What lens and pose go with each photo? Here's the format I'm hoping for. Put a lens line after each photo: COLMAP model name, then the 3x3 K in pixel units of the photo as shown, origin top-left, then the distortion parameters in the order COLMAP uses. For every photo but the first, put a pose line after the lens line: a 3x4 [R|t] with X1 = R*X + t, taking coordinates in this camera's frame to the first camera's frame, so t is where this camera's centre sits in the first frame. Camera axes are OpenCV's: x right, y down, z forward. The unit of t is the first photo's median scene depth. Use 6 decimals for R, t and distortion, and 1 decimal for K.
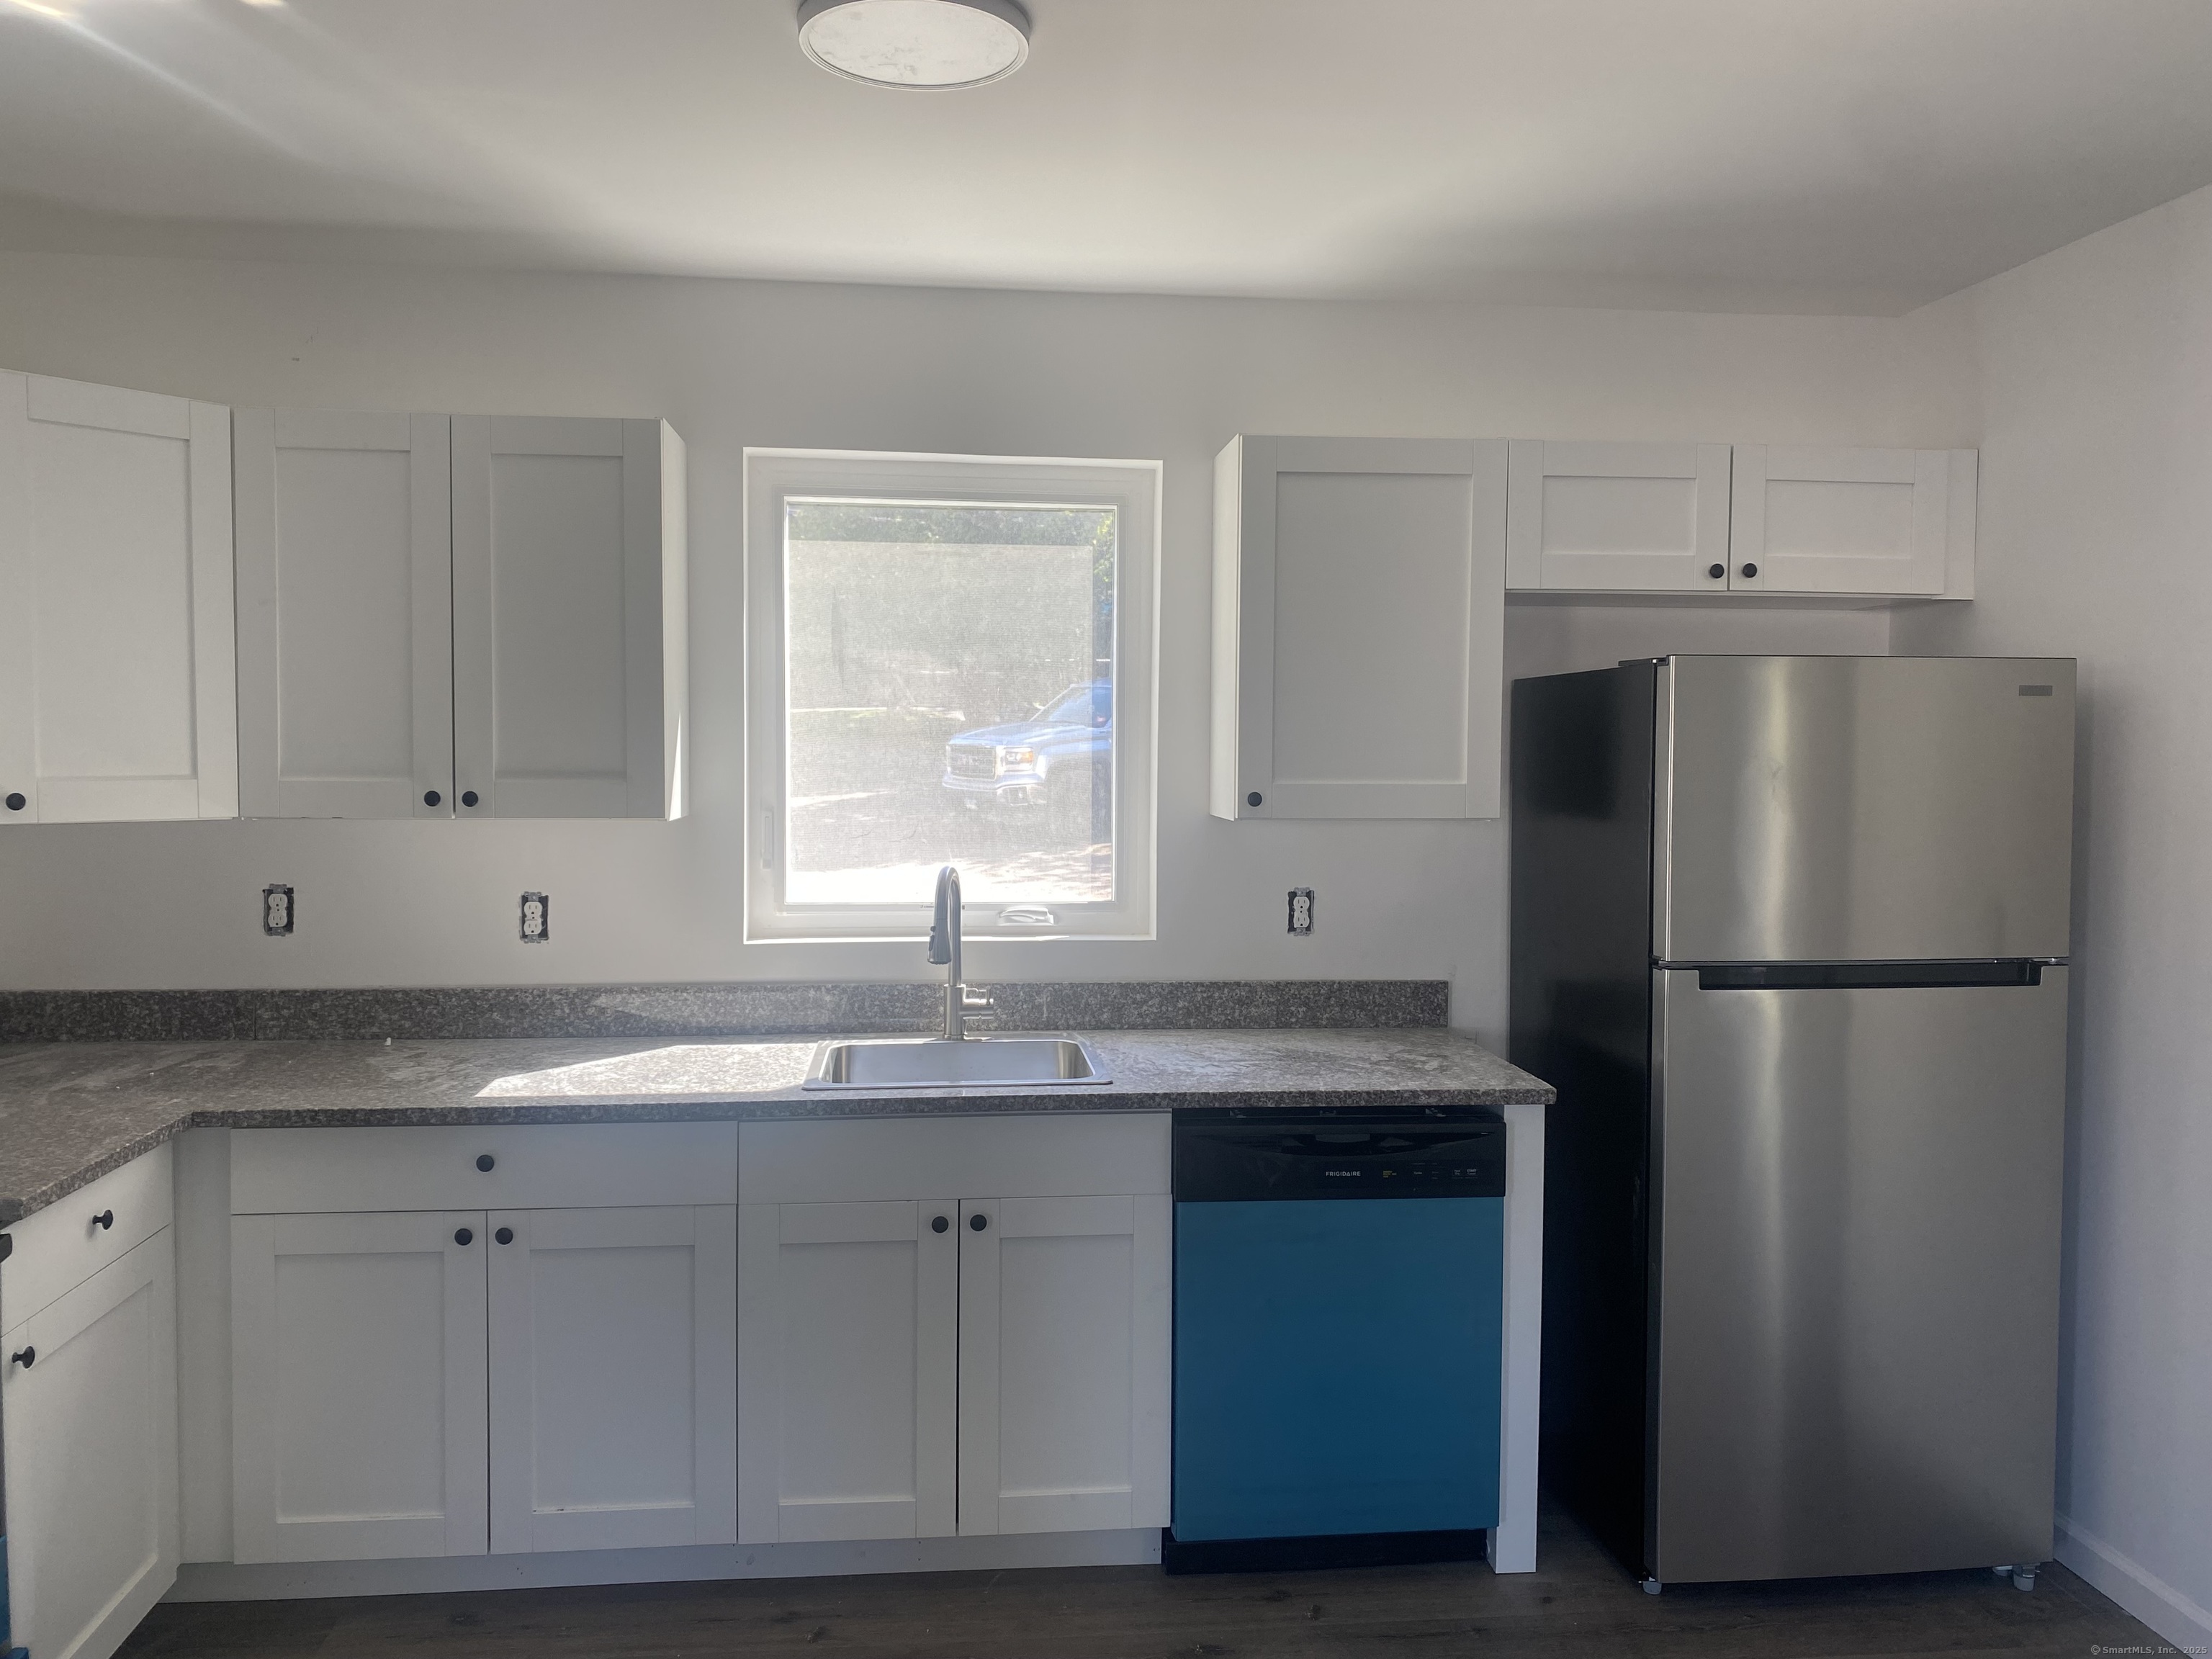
lens RADIAL K [[1679.9, 0, 1095.9], [0, 1679.9, 815.7], [0, 0, 1]] dist [0.012190, -0.003055]
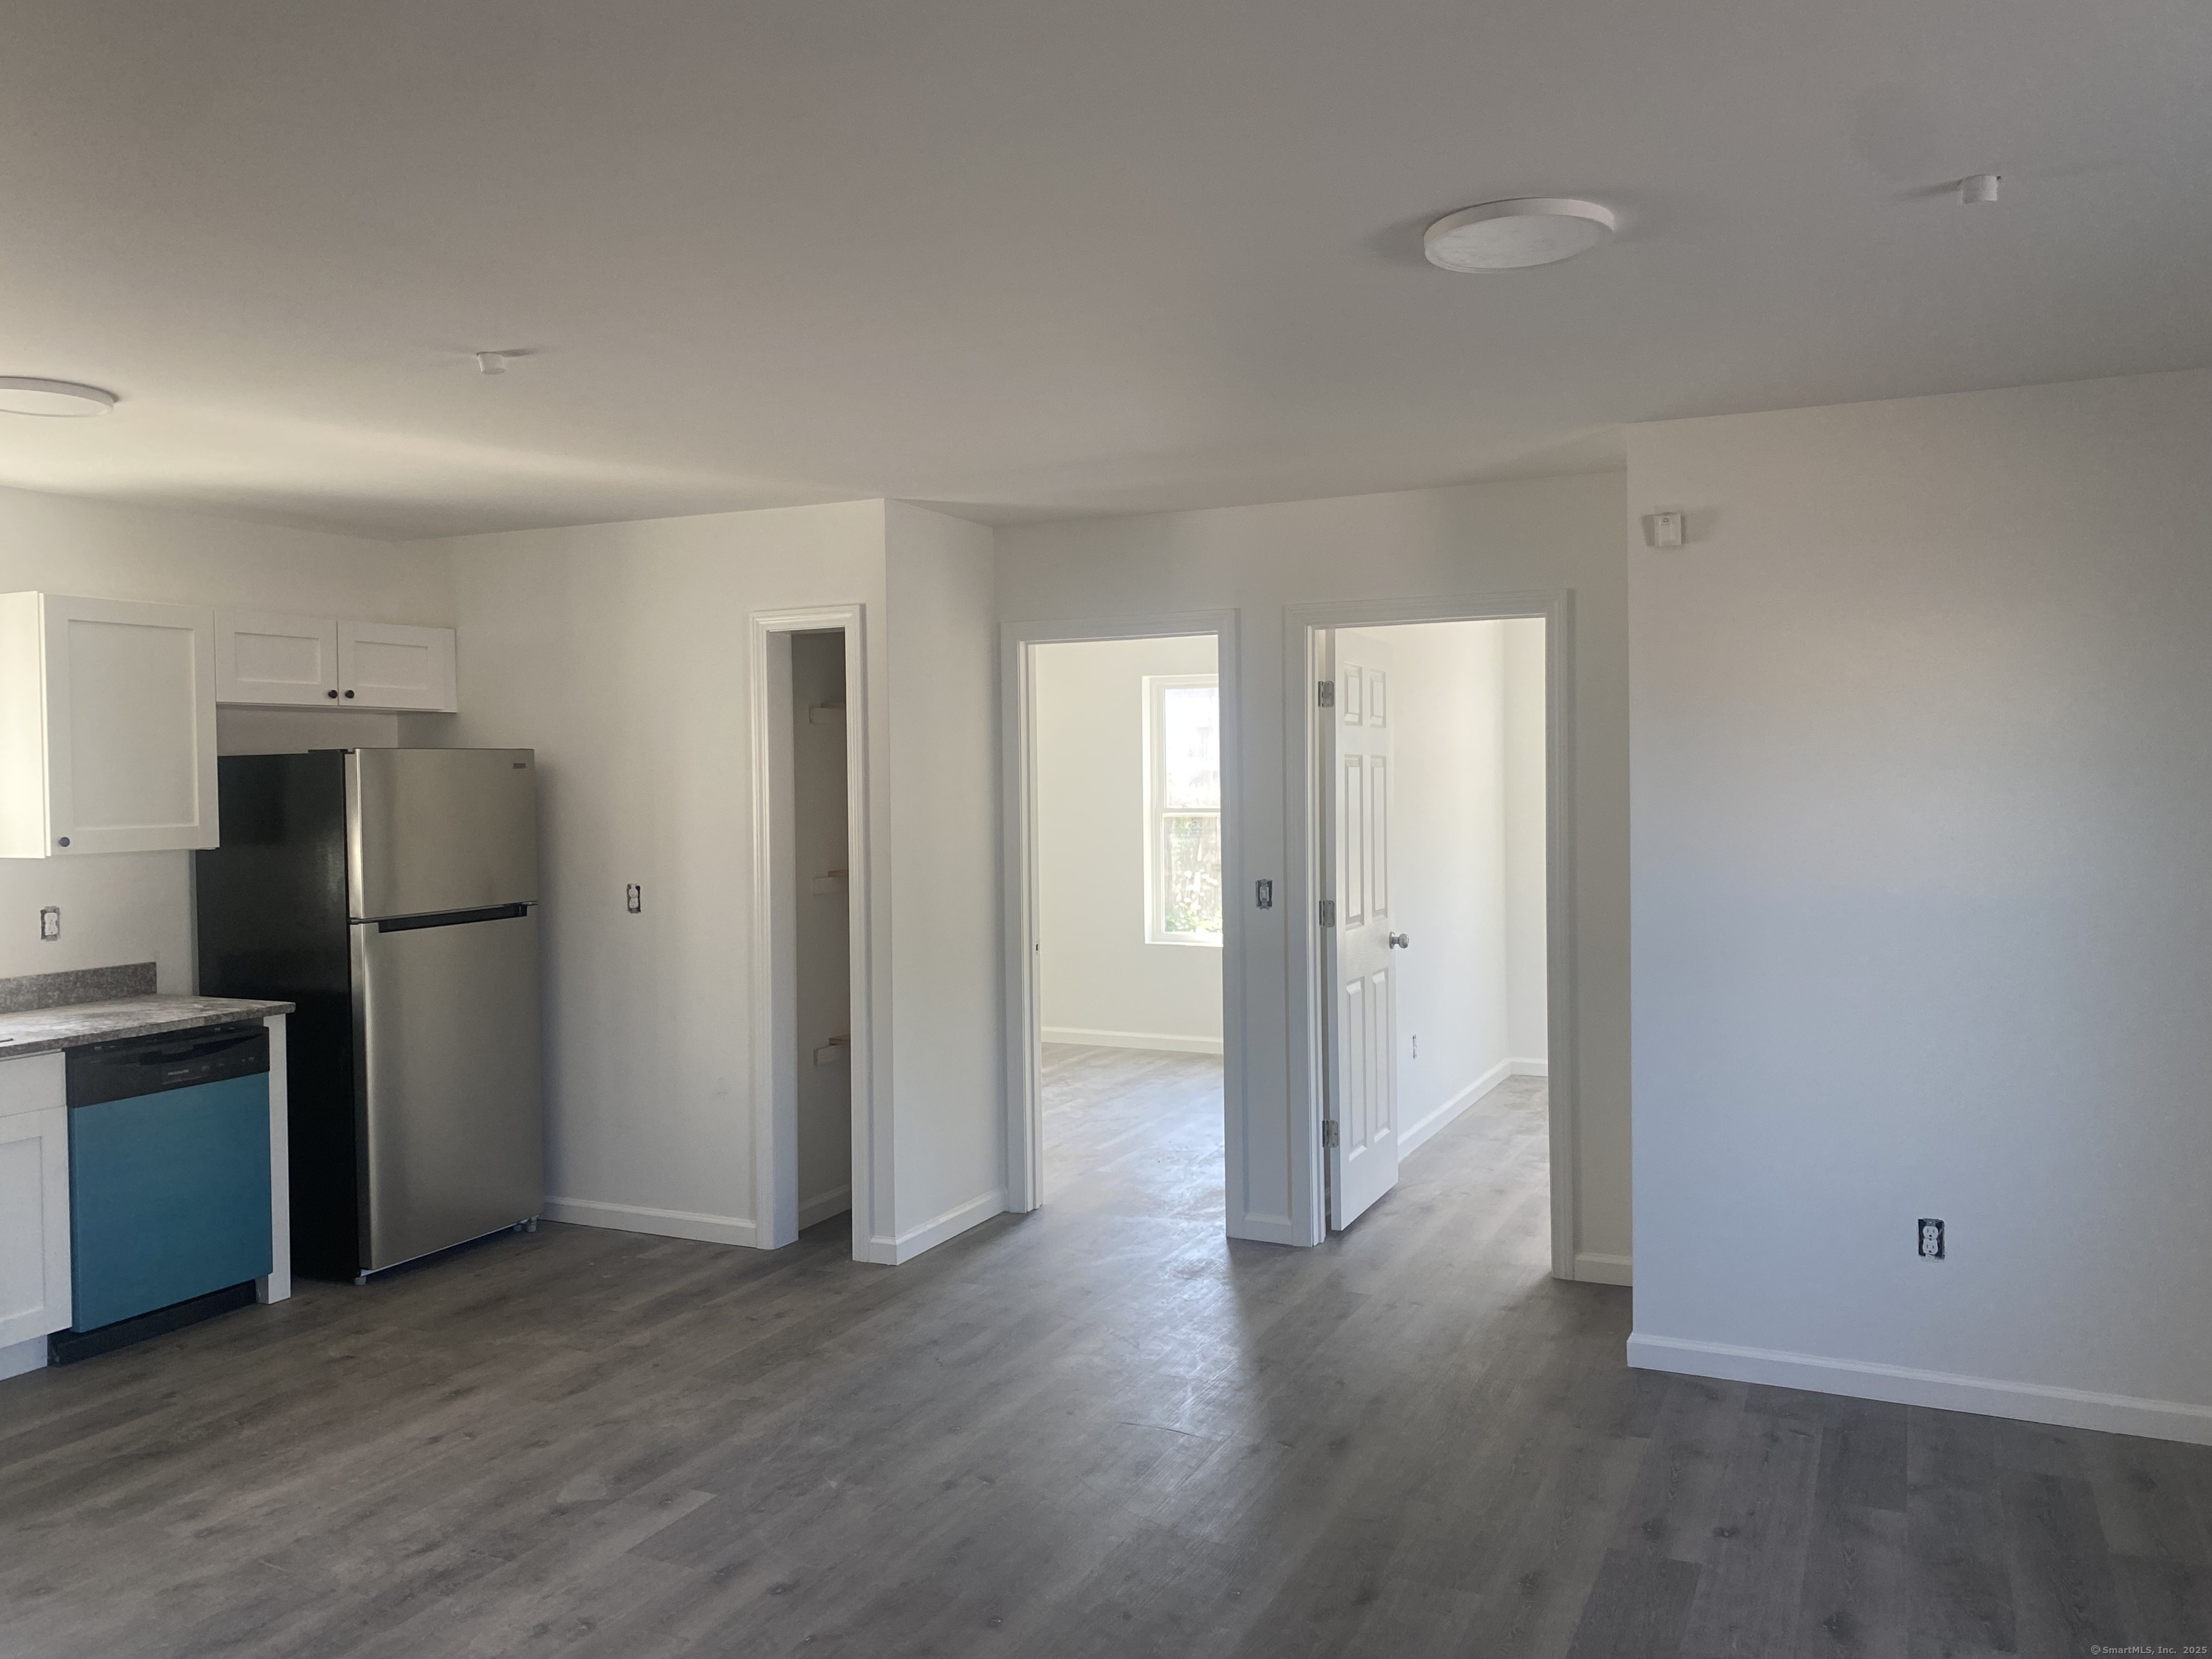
lens RADIAL K [[1673.6, 0, 1119.4], [0, 1673.6, 816.7], [0, 0, 1]] dist [0.000170, 0.001777]
pose [[0.513218, -0.037469, 0.857440, -0.719200], [0.056754, 0.998341, 0.009656, 0.005867], [-0.856380, 0.043707, 0.514493, -0.570488]]
